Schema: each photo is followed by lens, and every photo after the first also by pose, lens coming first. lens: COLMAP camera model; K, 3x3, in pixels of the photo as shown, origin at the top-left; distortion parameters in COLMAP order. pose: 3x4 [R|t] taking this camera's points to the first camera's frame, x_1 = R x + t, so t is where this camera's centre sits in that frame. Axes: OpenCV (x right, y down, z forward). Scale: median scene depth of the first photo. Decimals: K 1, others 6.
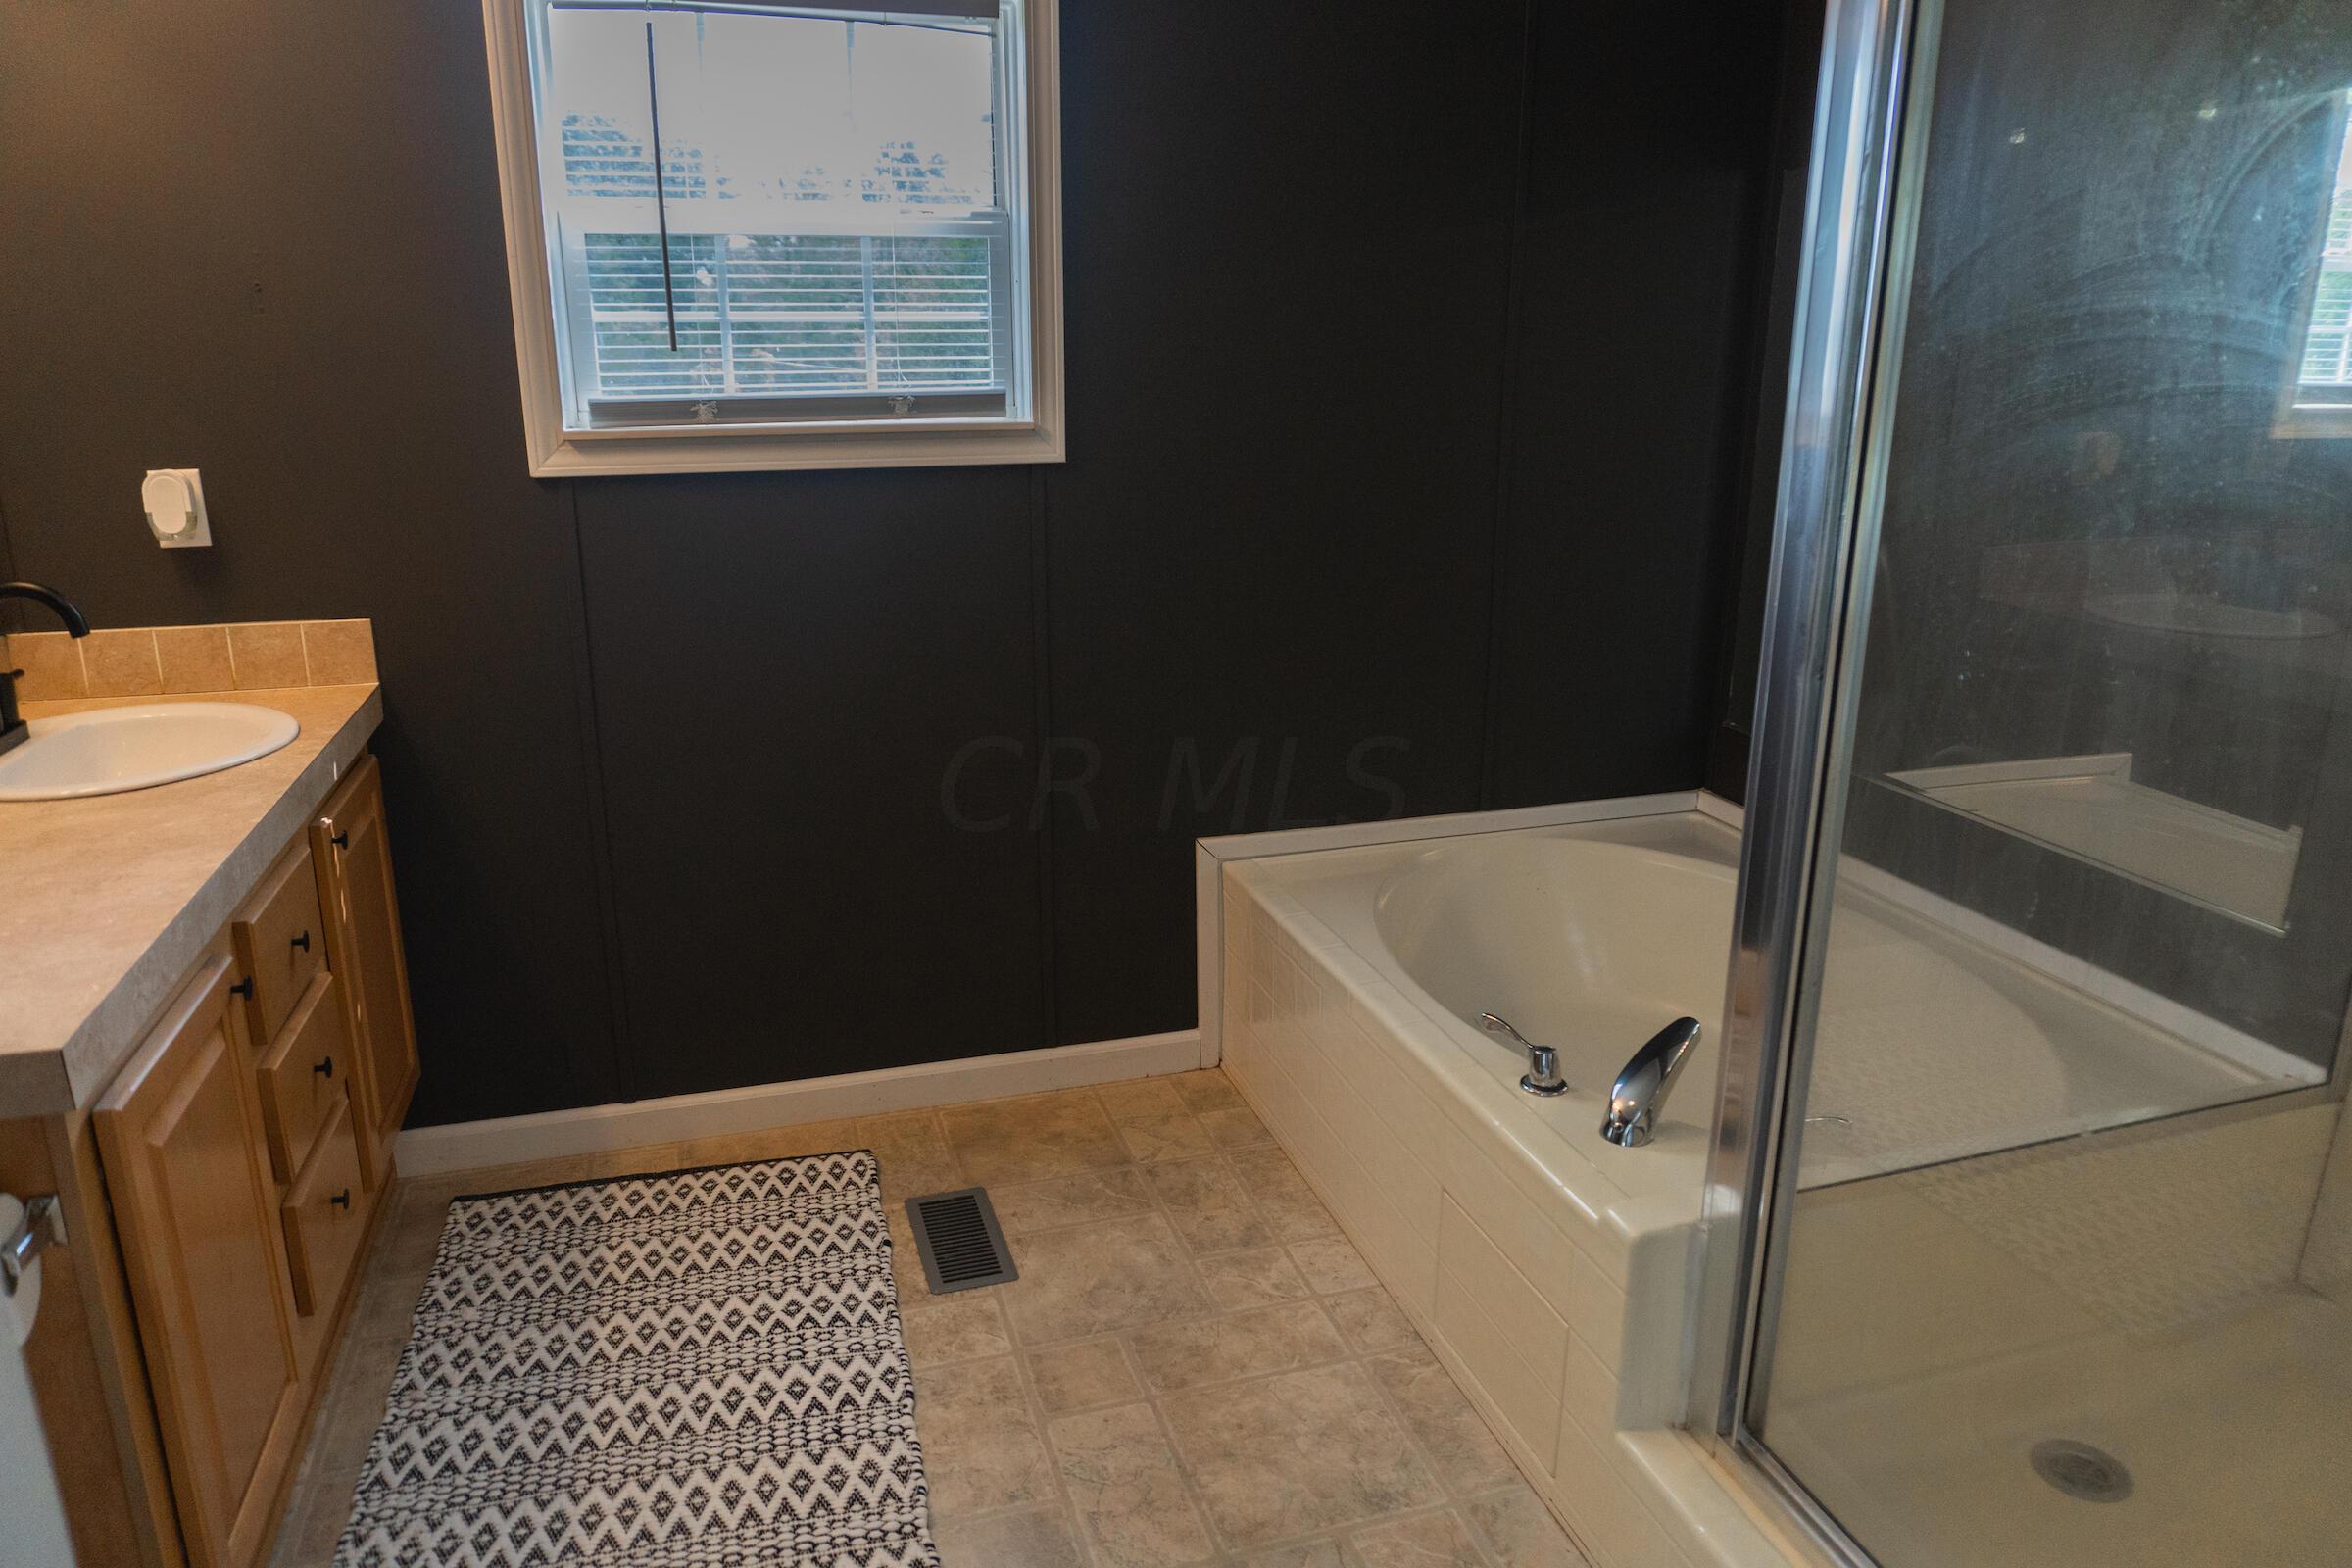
lens RADIAL K [[1557.4, 0, 1186.8], [0, 1557.4, 777.9], [0, 0, 1]] dist [-0.009795, -0.006455]
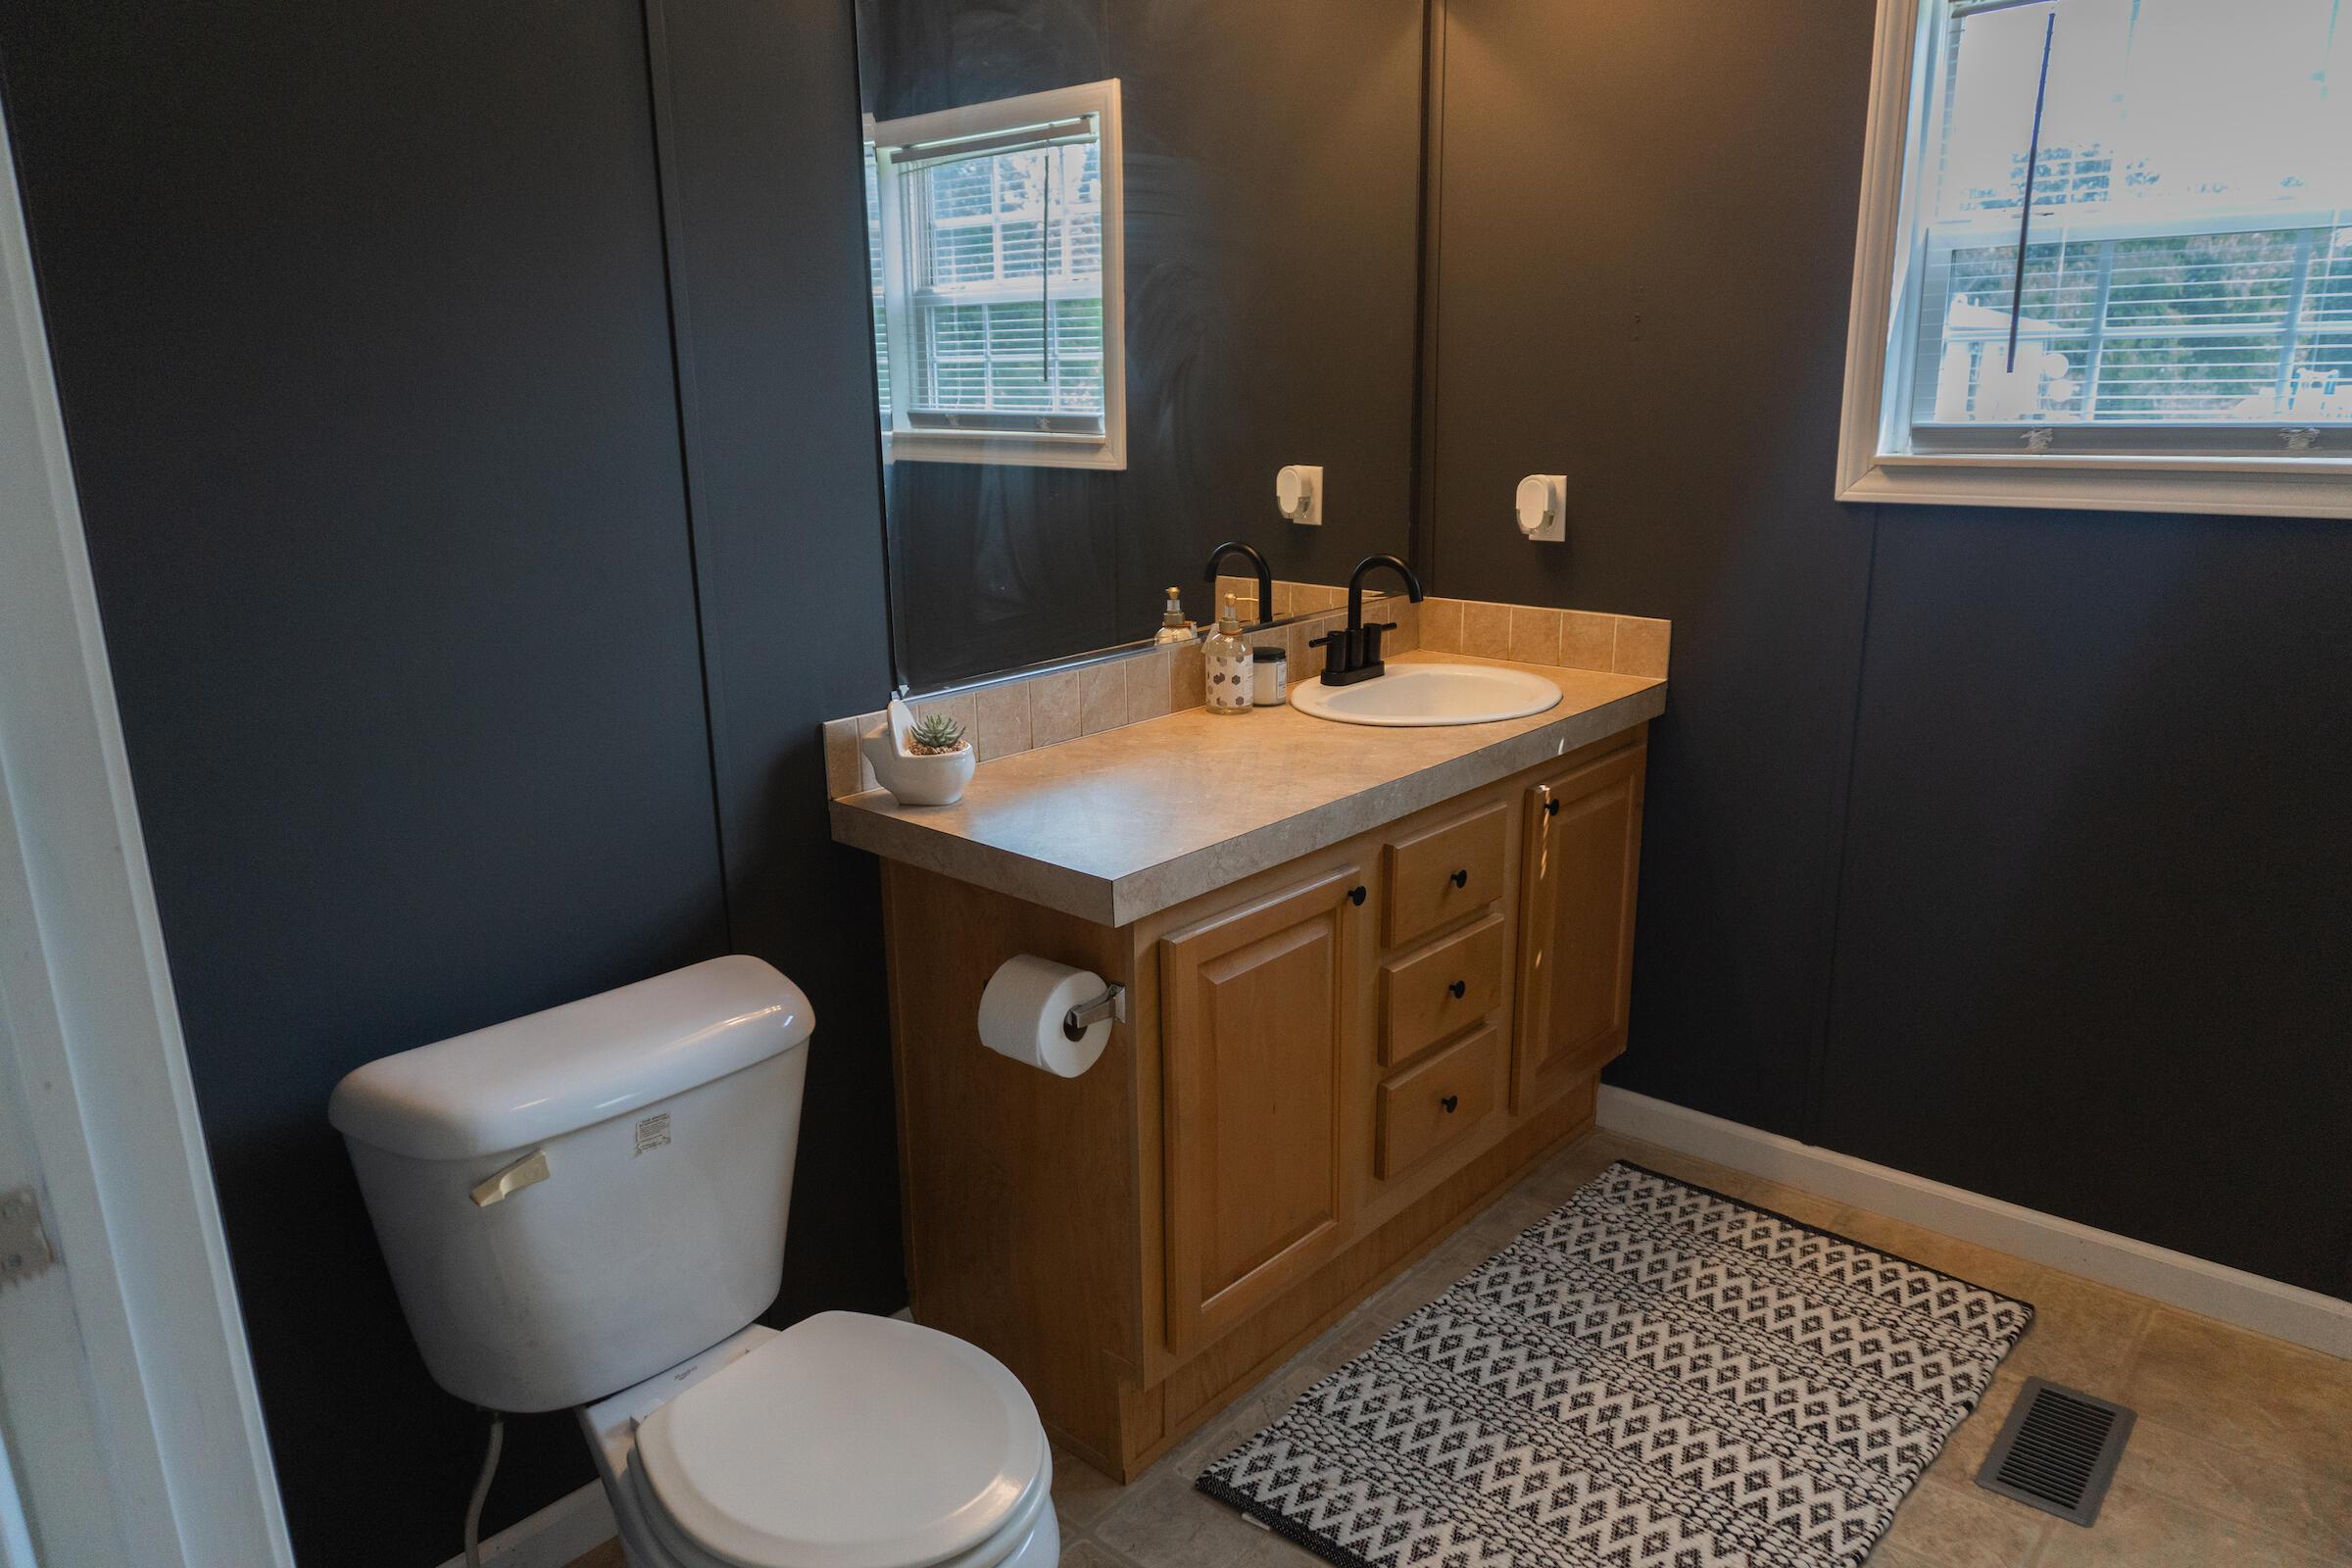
lens RADIAL K [[1557.4, 0, 1183.7], [0, 1557.4, 785.8], [0, 0, 1]] dist [-0.009795, -0.006455]
pose [[0.538599, 0.206716, -0.816811, 0.218209], [-0.213646, 0.971260, 0.104927, -0.033890], [0.815025, 0.117995, 0.567284, 0.127237]]
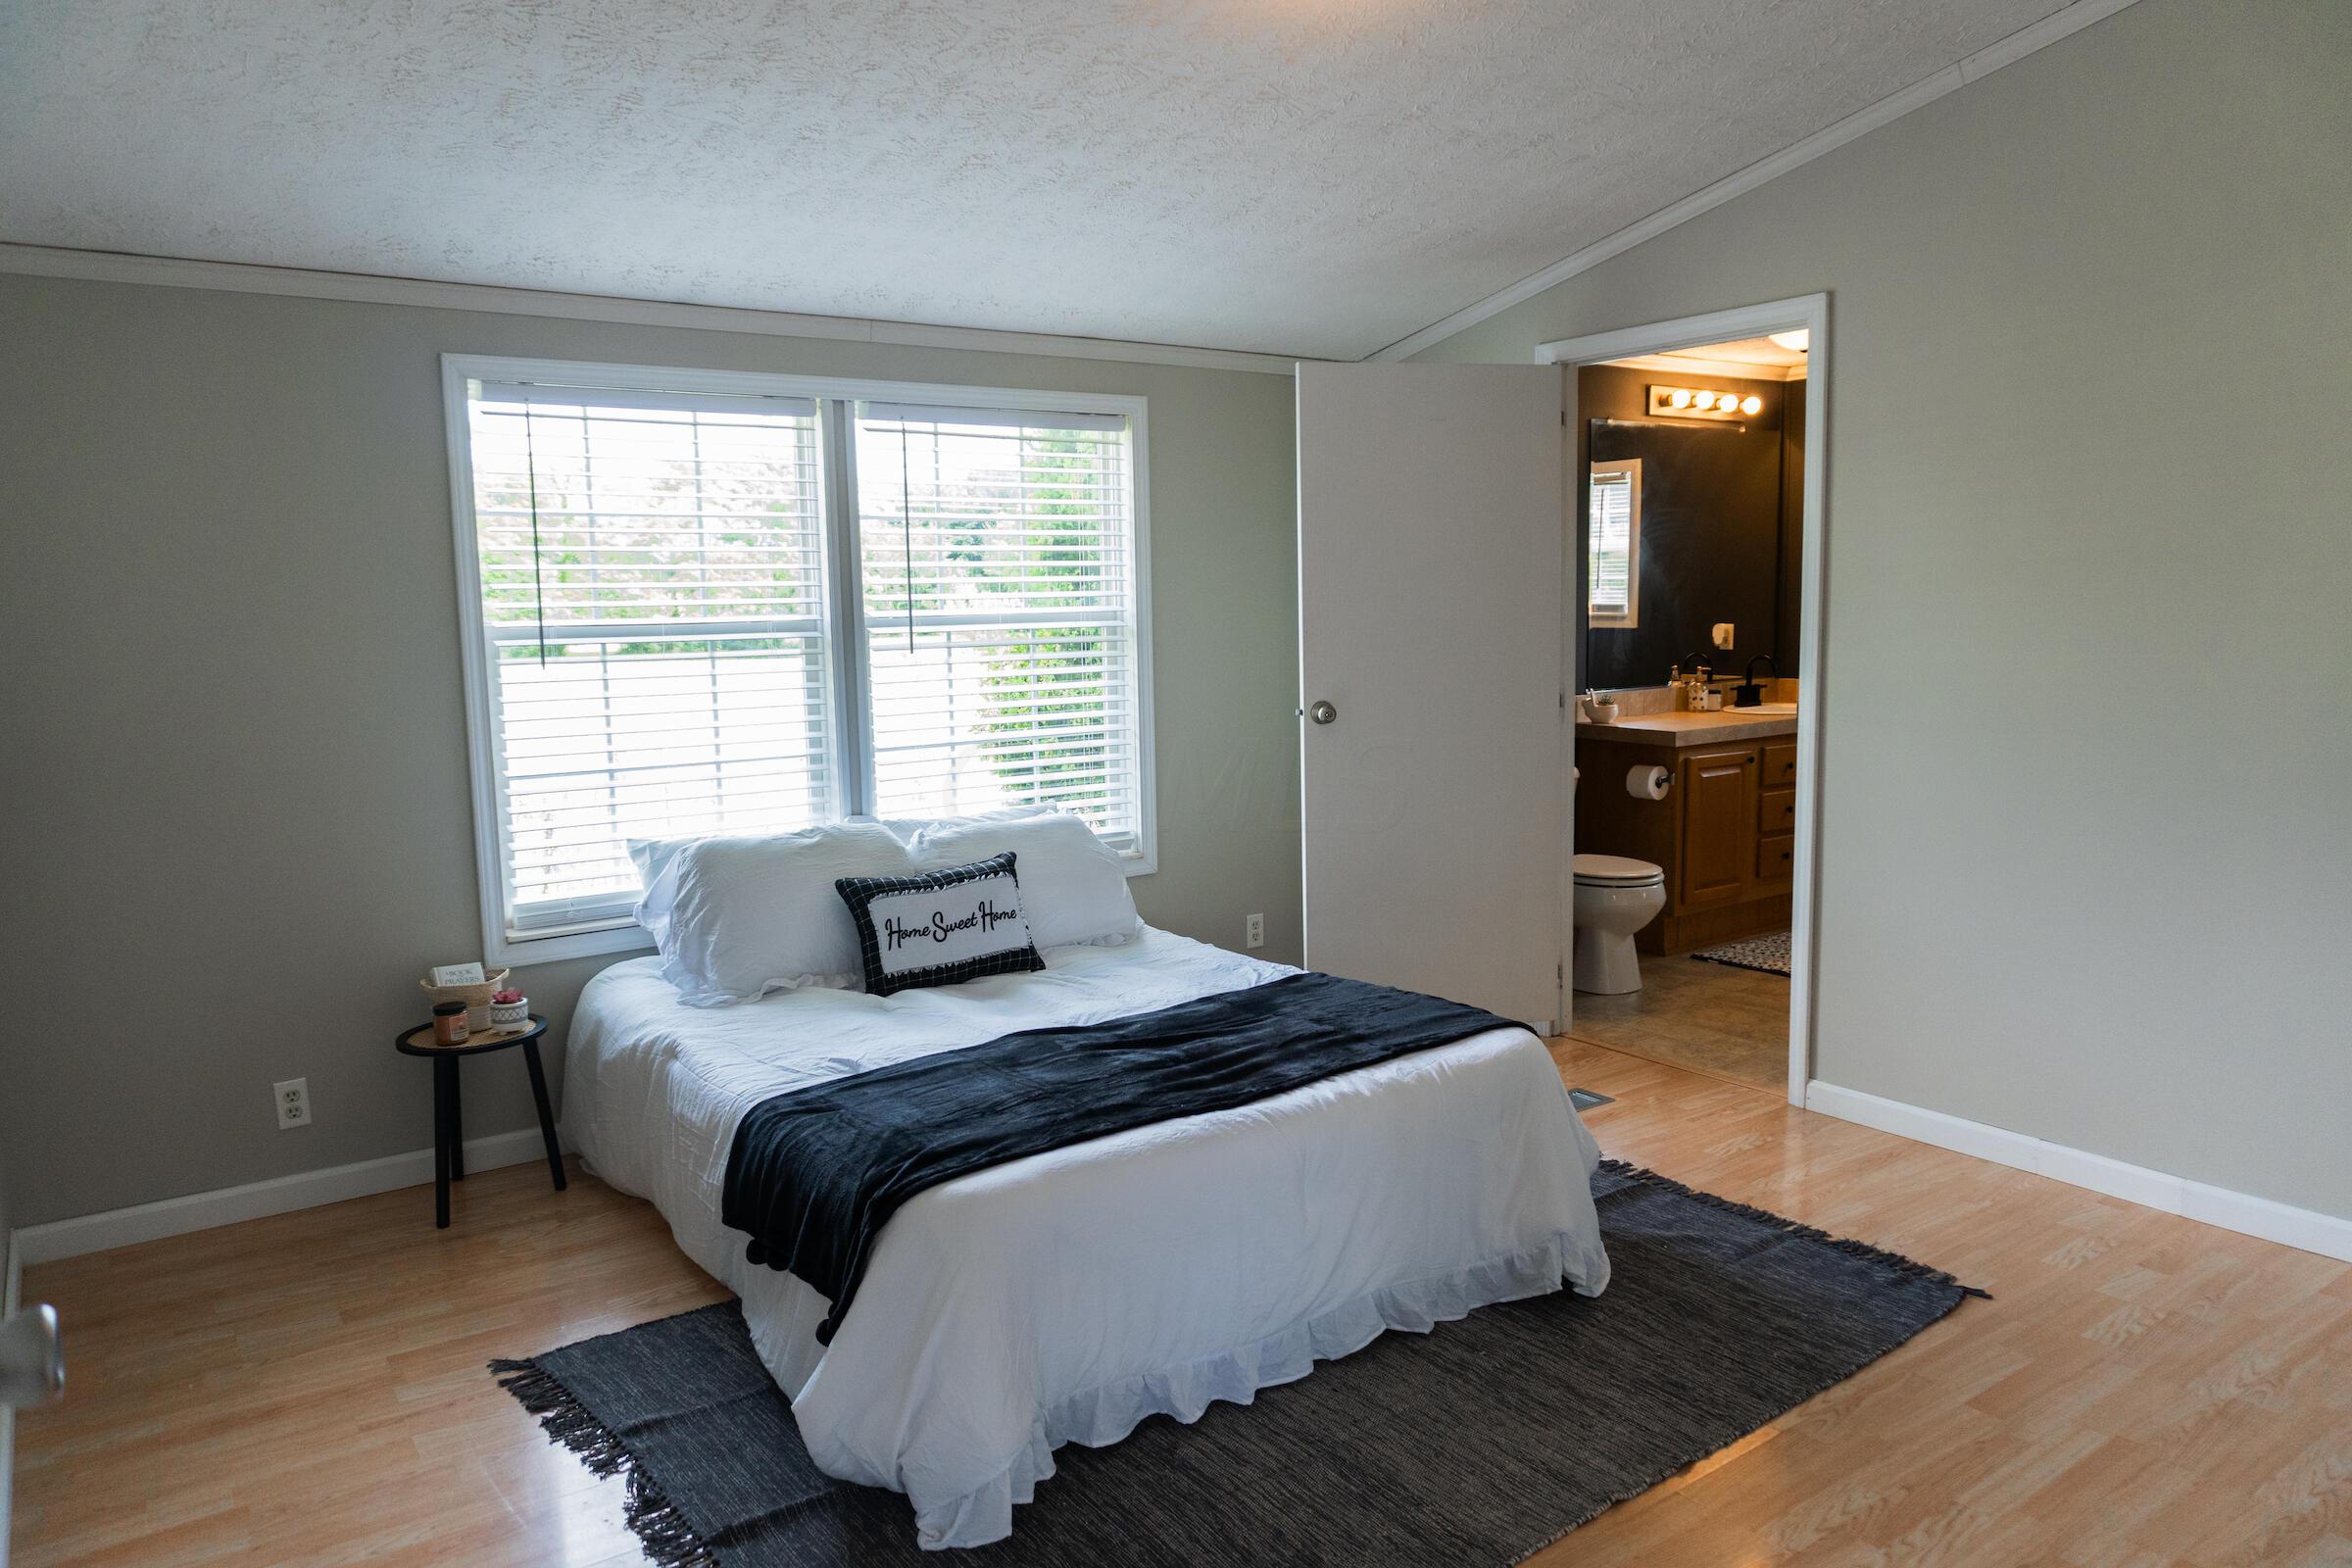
lens RADIAL K [[1557.4, 0, 1190.2], [0, 1557.4, 800.7], [0, 0, 1]] dist [-0.009795, -0.006455]
pose [[0.336499, 0.115660, -0.934554, 1.631185], [-0.236829, 0.970925, 0.034888, 0.289252], [0.911417, 0.209590, 0.354107, -1.001101]]
